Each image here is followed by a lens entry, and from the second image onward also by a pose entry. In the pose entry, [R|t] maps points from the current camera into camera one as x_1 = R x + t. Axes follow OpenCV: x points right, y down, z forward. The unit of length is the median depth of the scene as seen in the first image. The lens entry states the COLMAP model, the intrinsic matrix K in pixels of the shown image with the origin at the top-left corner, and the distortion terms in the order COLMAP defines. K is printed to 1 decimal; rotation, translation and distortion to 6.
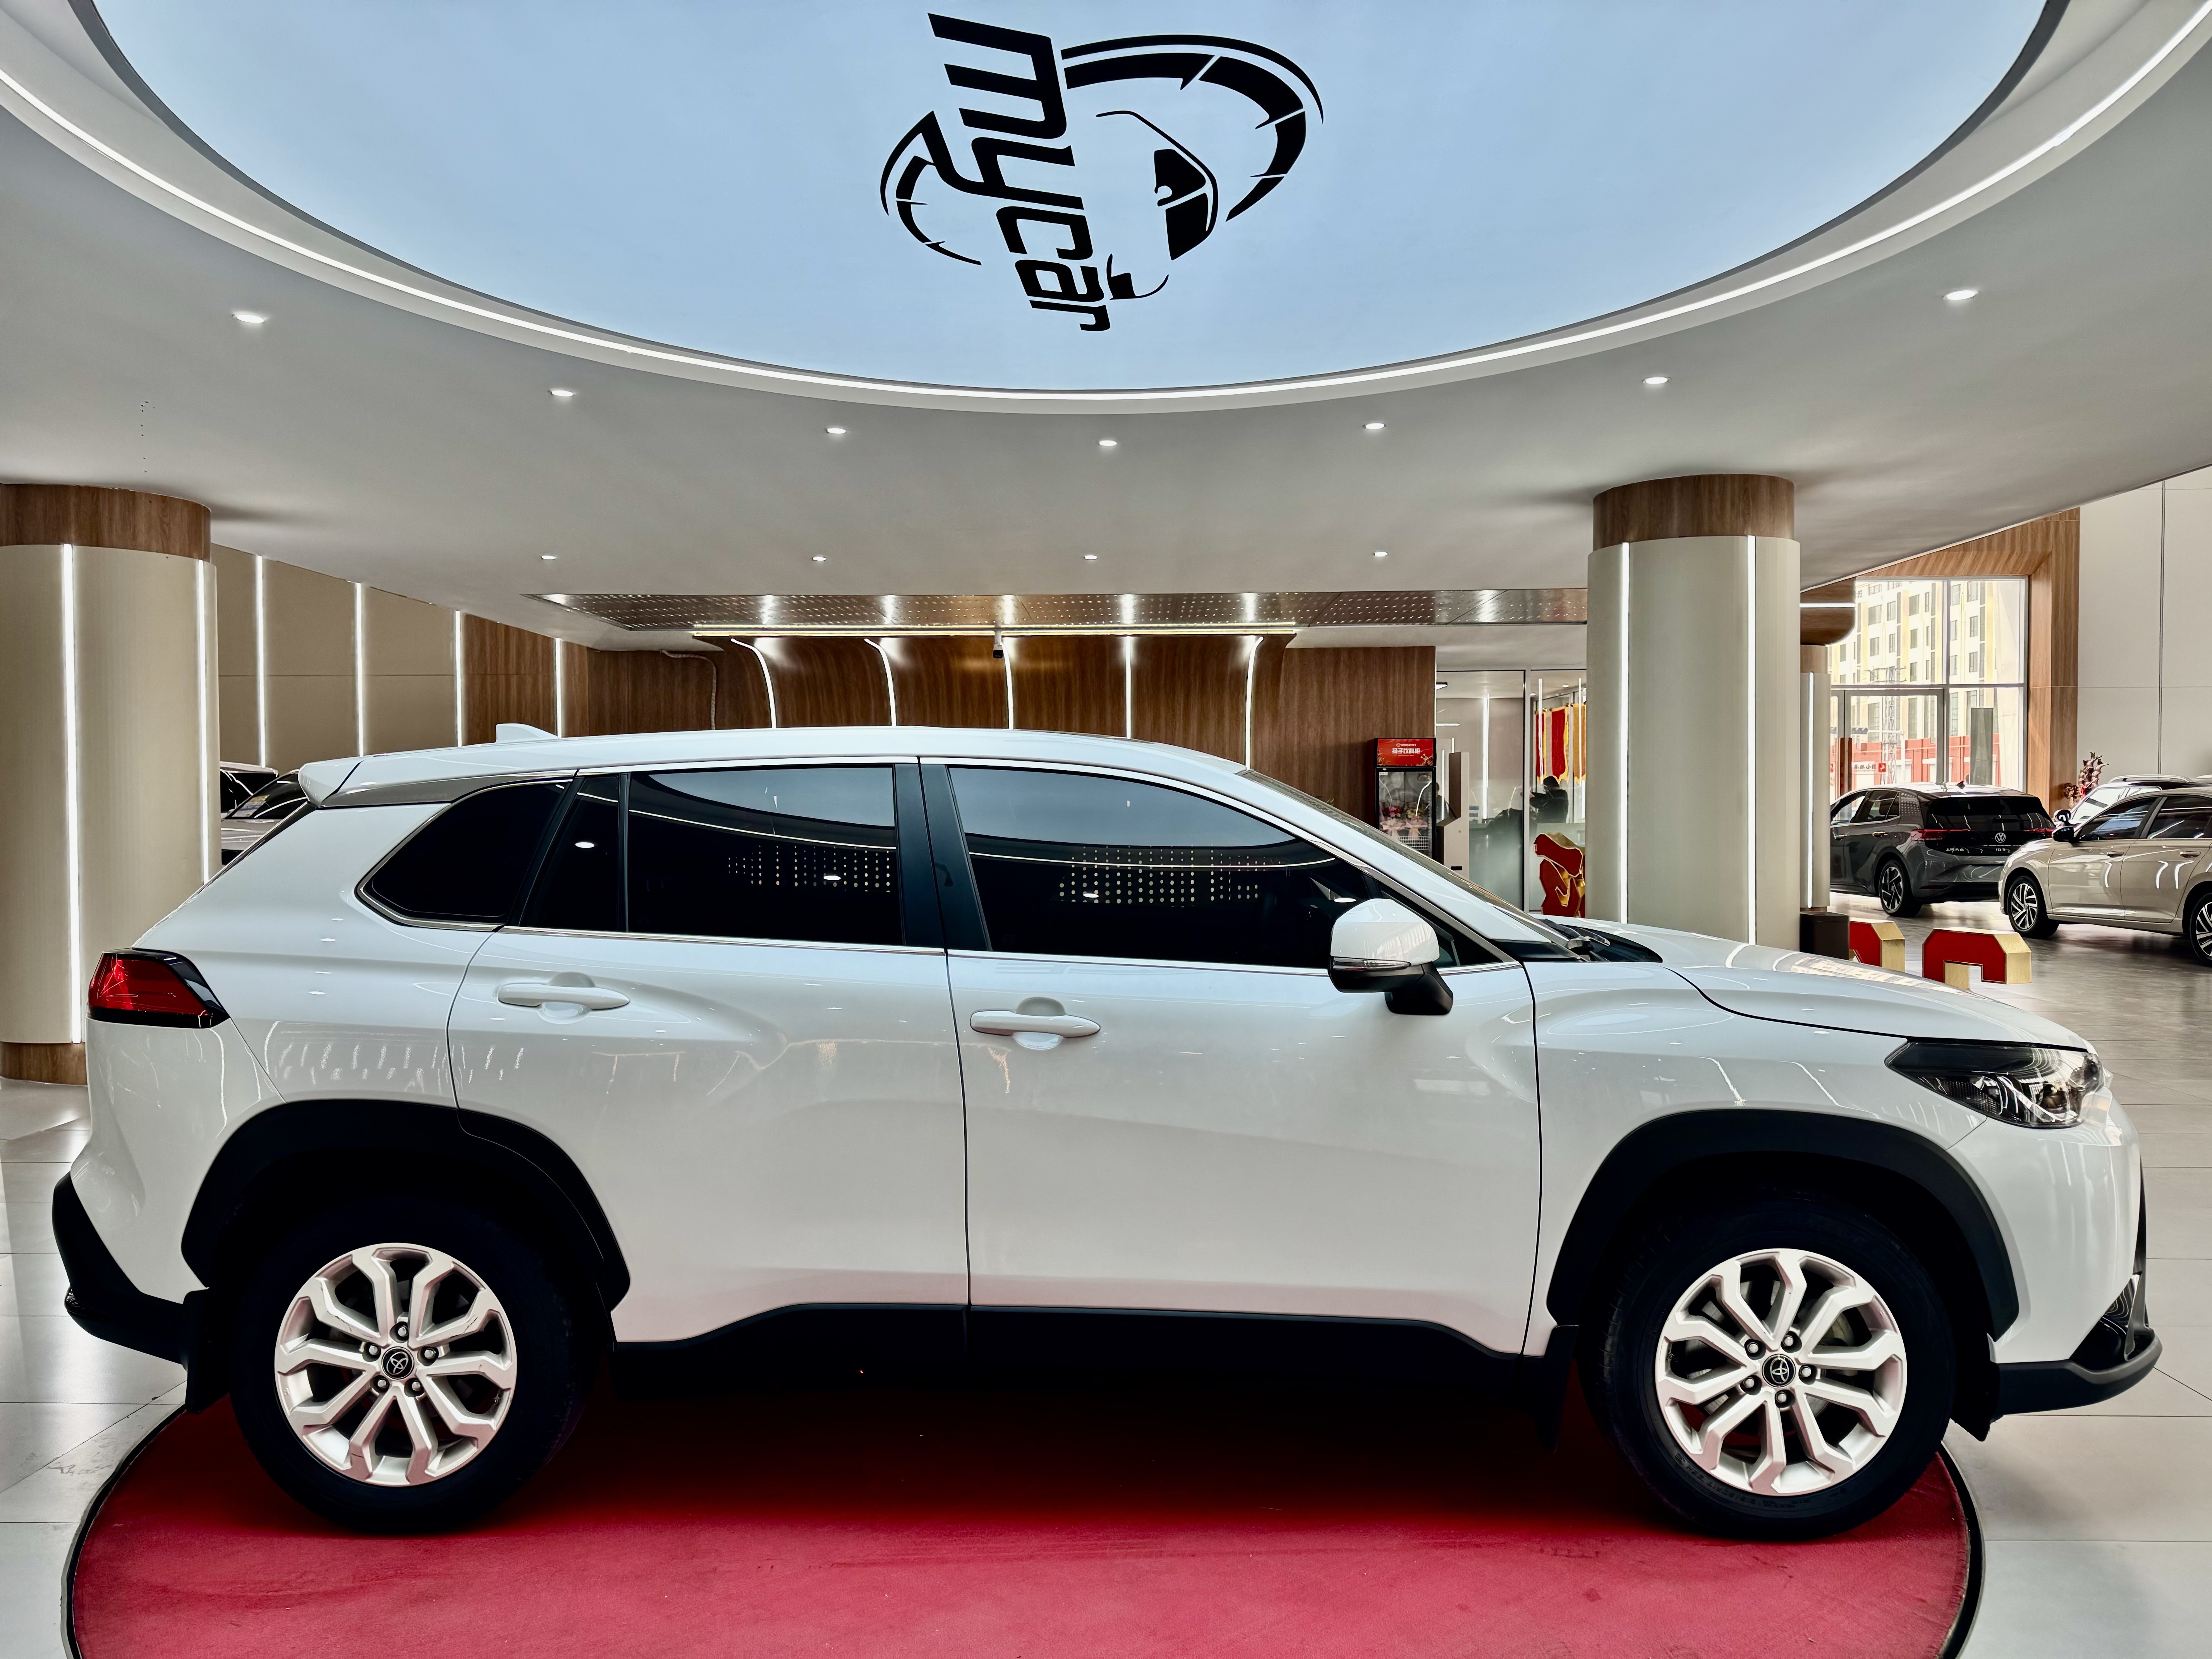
lens RADIAL K [[1559.3, 0, 1097.5], [0, 1559.3, 848.1], [0, 0, 1]] dist [0.050320, -0.057396]
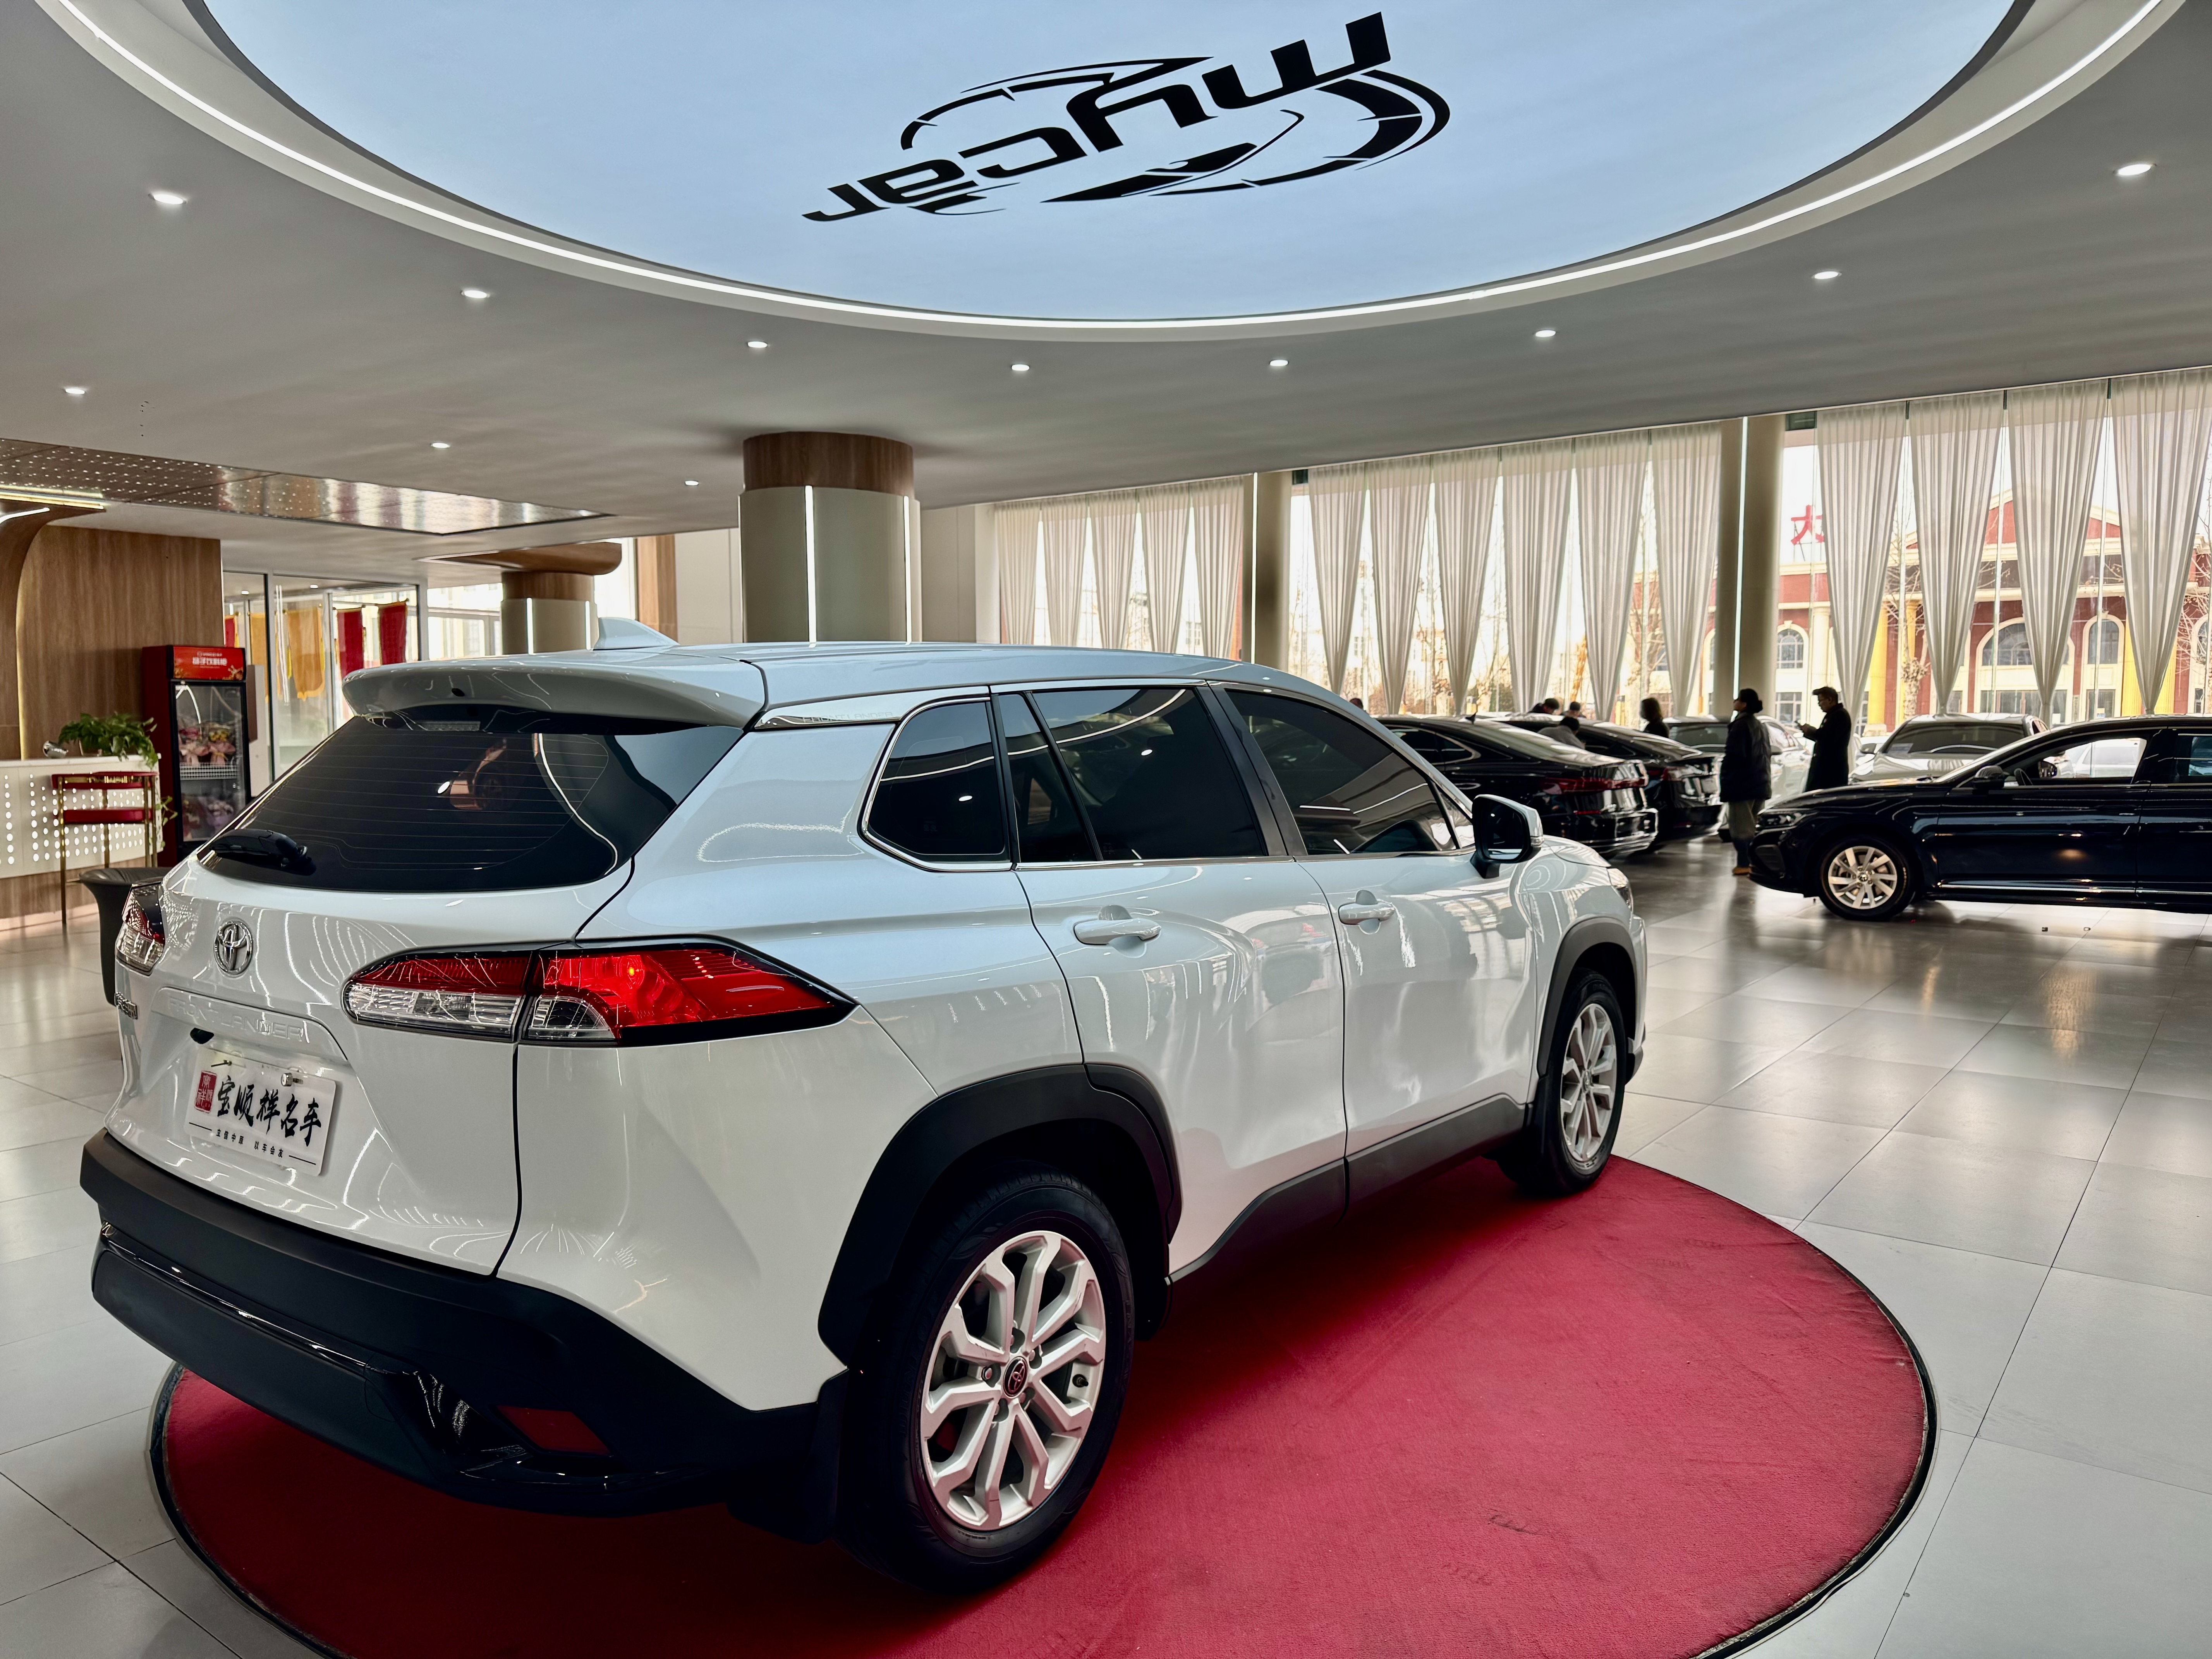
lens RADIAL K [[1559.3, 0, 1116.1], [0, 1559.3, 840.7], [0, 0, 1]] dist [0.050320, -0.057396]
pose [[0.574766, -0.058989, 0.816189, -0.966519], [0.021959, 0.998151, 0.056676, -0.009894], [-0.818023, -0.014652, 0.574999, 0.415597]]
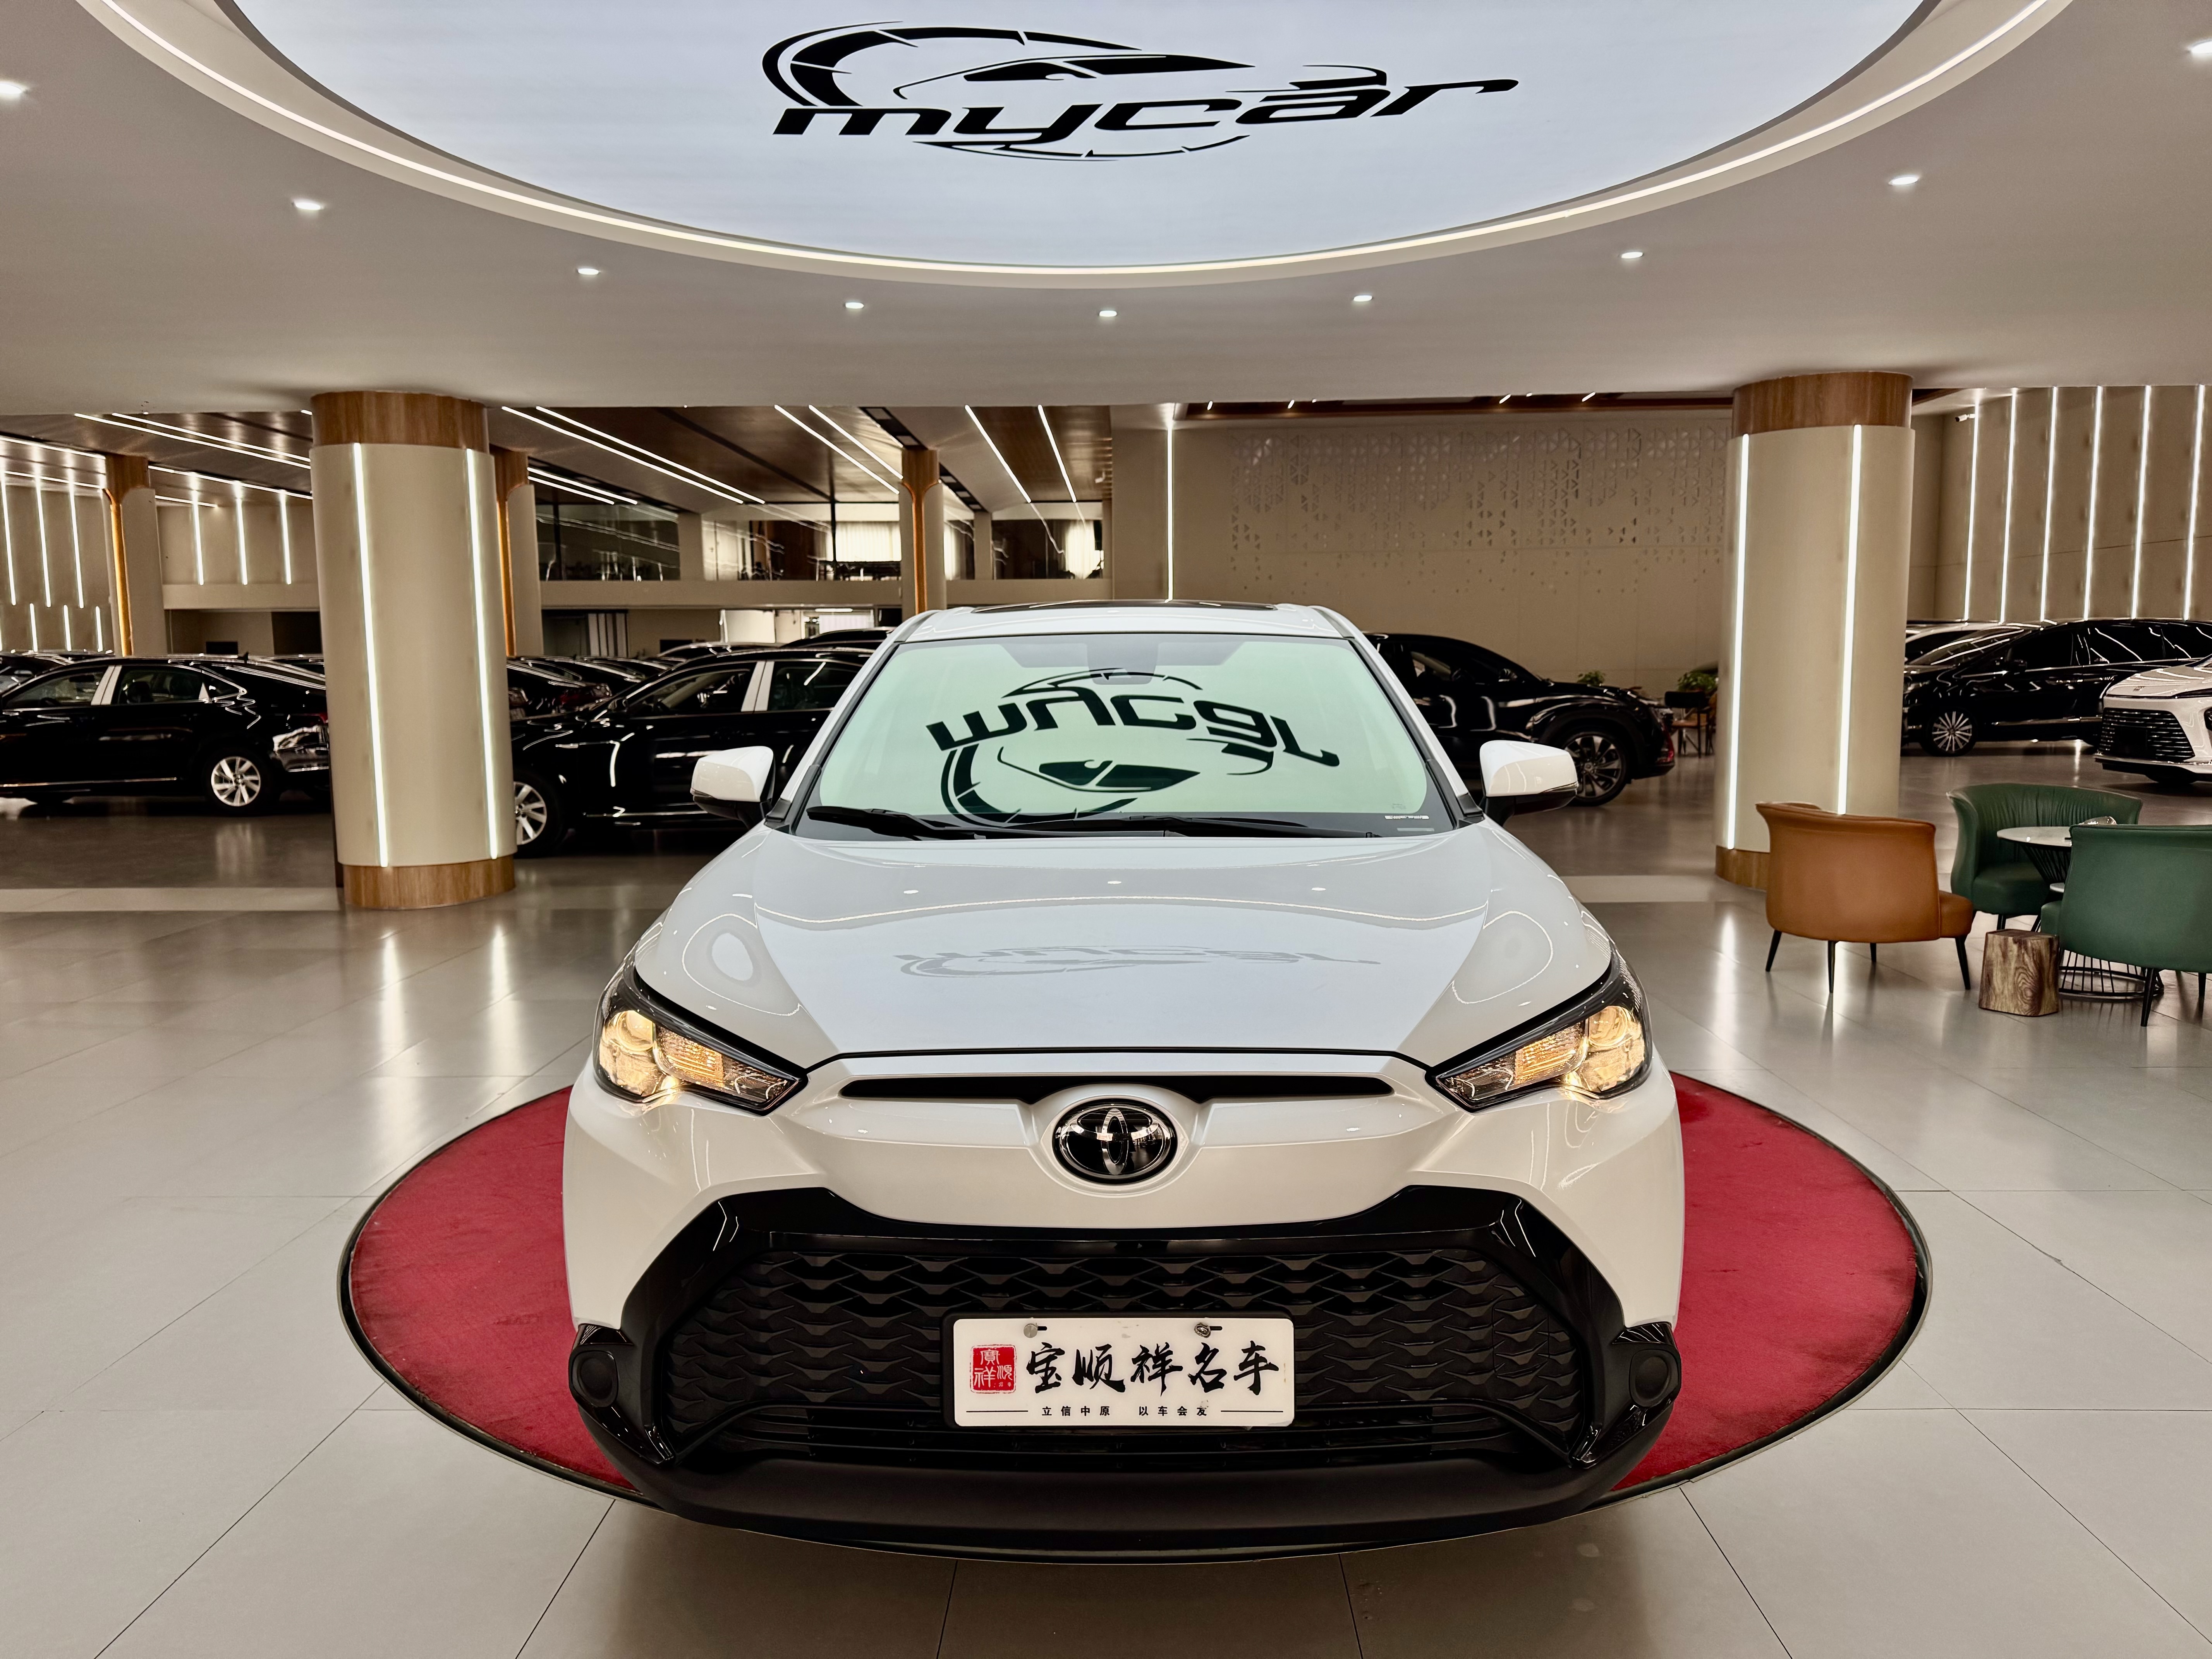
lens RADIAL K [[1559.3, 0, 1104.9], [0, 1559.3, 828.4], [0, 0, 1]] dist [0.050320, -0.057396]
pose [[0.006546, 0.116223, -0.993202, 1.218458], [-0.018590, 0.993065, 0.116085, -0.043848], [0.999806, 0.017703, 0.008661, 1.091787]]
